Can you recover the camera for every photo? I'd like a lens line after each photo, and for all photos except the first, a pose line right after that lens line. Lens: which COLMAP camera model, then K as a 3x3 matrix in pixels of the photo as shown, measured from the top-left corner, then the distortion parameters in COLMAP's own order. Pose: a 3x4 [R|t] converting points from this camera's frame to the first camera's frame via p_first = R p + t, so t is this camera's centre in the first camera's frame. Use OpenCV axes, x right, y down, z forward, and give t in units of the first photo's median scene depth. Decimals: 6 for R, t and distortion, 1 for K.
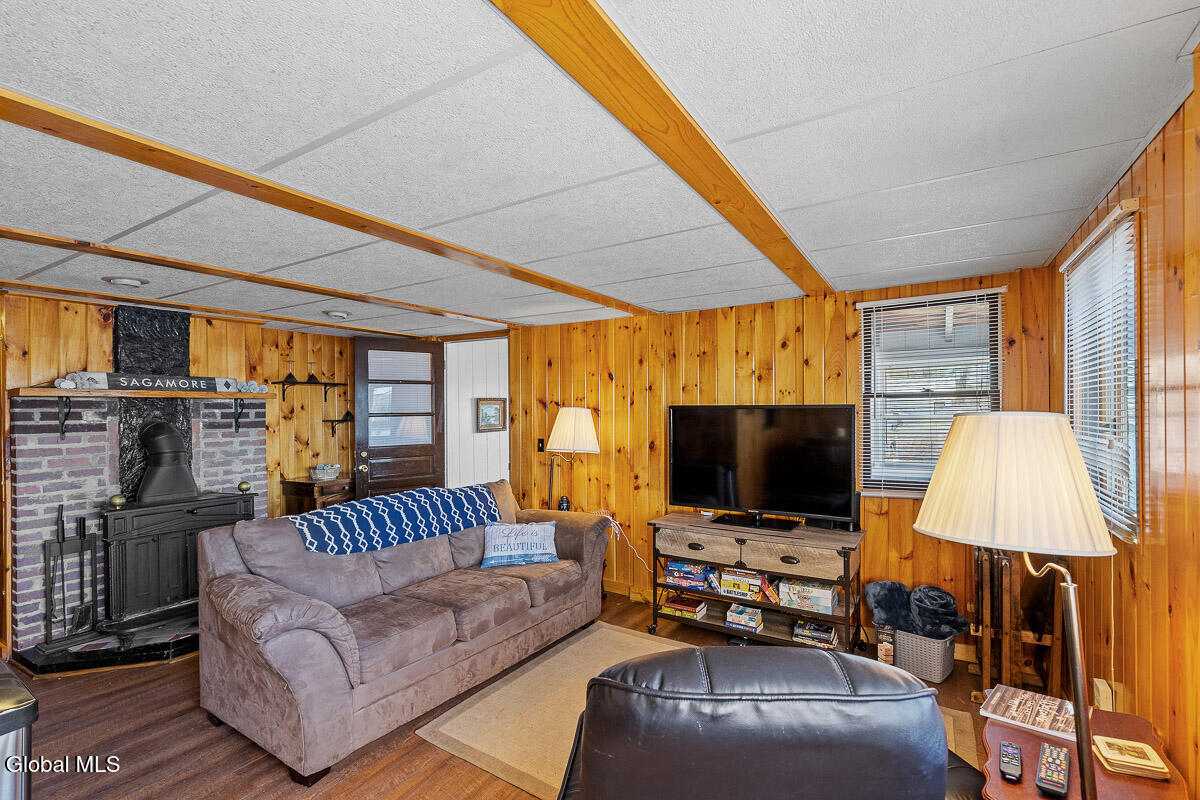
lens RADIAL K [[555.8, 0, 600.2], [0, 555.8, 409.6], [0, 0, 1]] dist [0.002962, 0.001824]
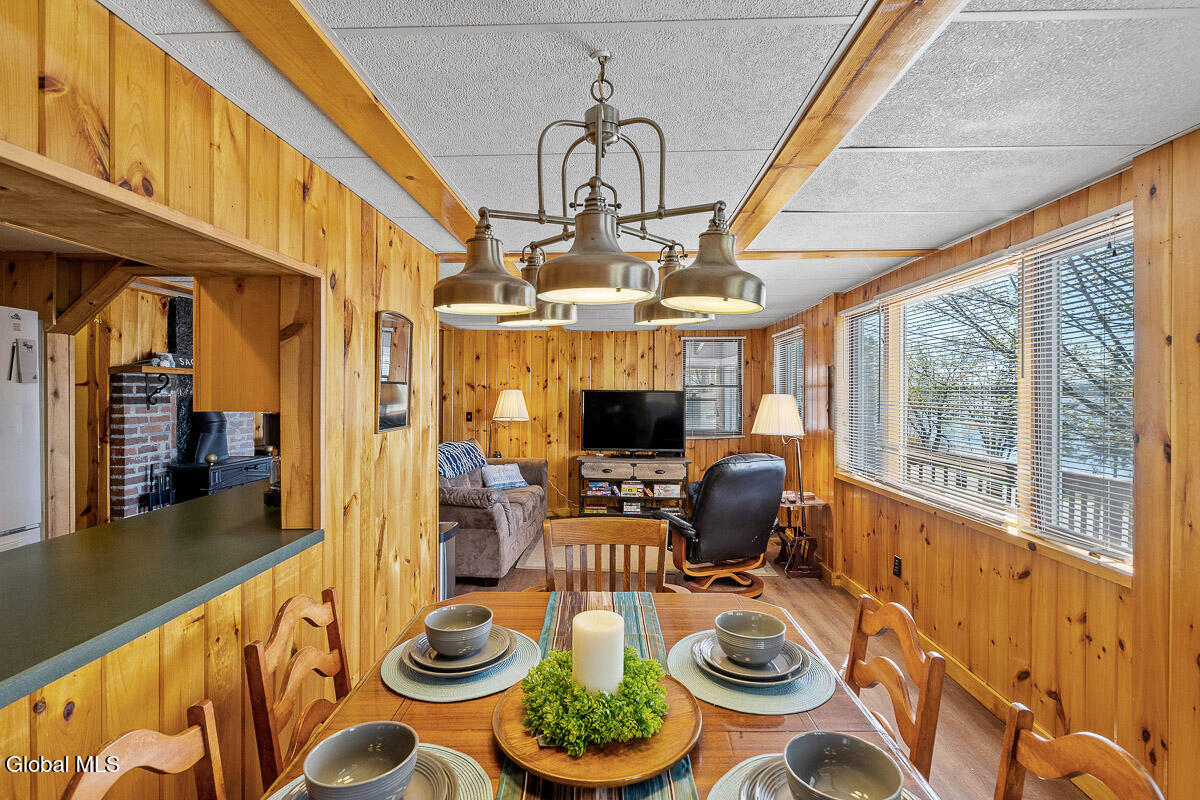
lens RADIAL K [[555.8, 0, 597.5], [0, 555.8, 395.8], [0, 0, 1]] dist [0.002962, 0.001824]
pose [[0.868263, 0.012247, 0.495952, -0.707699], [-0.014081, 0.999901, -0.000040, 0.010985], [-0.495904, -0.006949, 0.868350, -0.486289]]
